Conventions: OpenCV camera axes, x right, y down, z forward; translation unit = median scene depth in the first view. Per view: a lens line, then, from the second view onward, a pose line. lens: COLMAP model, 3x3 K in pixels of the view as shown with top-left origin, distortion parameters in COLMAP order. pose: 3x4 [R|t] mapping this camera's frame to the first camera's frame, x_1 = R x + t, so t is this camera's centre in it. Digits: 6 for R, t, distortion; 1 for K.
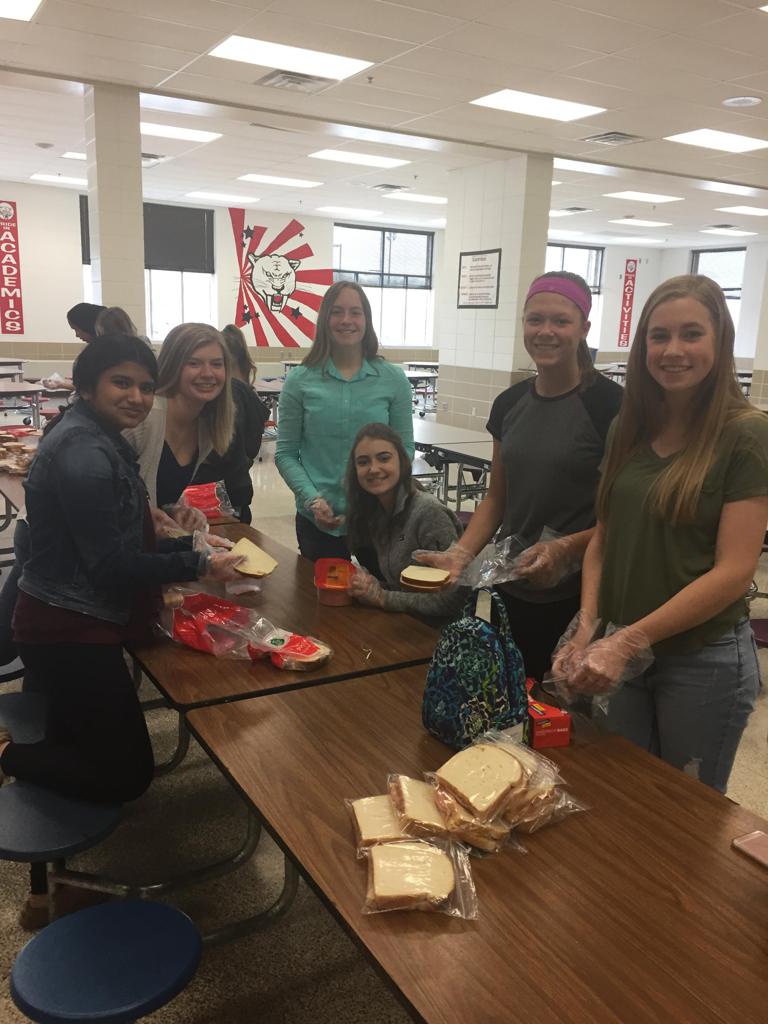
lens RADIAL K [[869.9, 0, 385.0], [0, 869.9, 509.6], [0, 0, 1]] dist [0.094534, -0.133848]
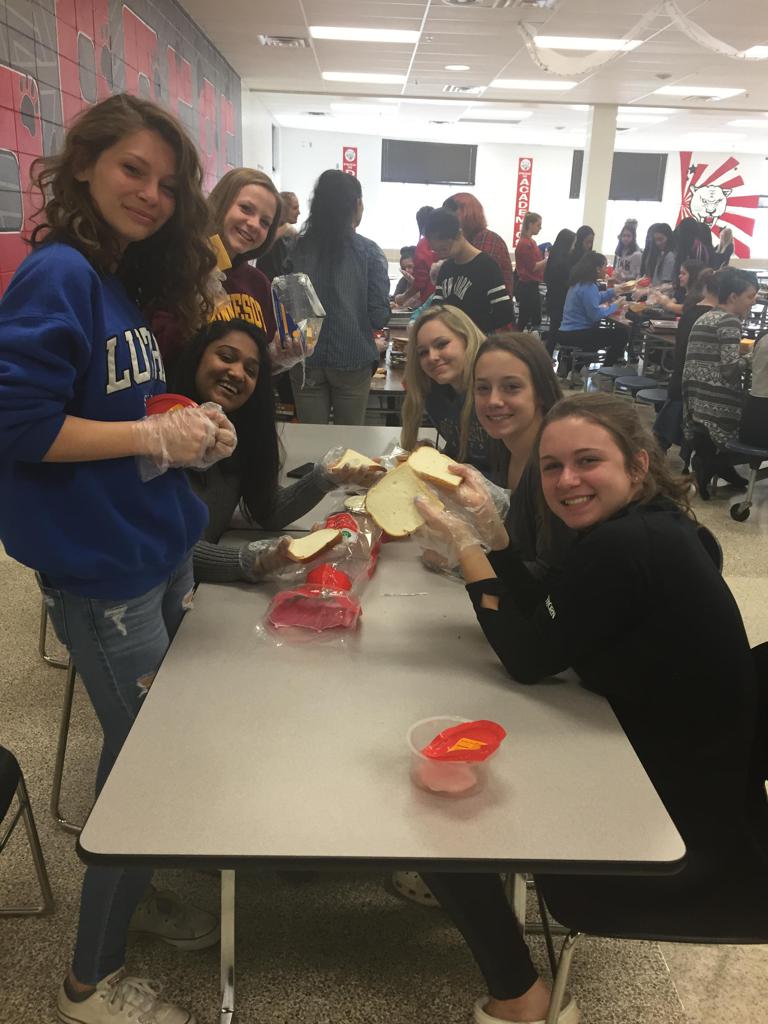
lens RADIAL K [[869.9, 0, 387.9], [0, 869.9, 516.2], [0, 0, 1]] dist [0.094534, -0.133848]
pose [[0.878661, 0.145305, -0.454798, 0.178817], [-0.104357, 0.987980, 0.114037, 0.142808], [0.465902, -0.052739, 0.883263, -0.611331]]
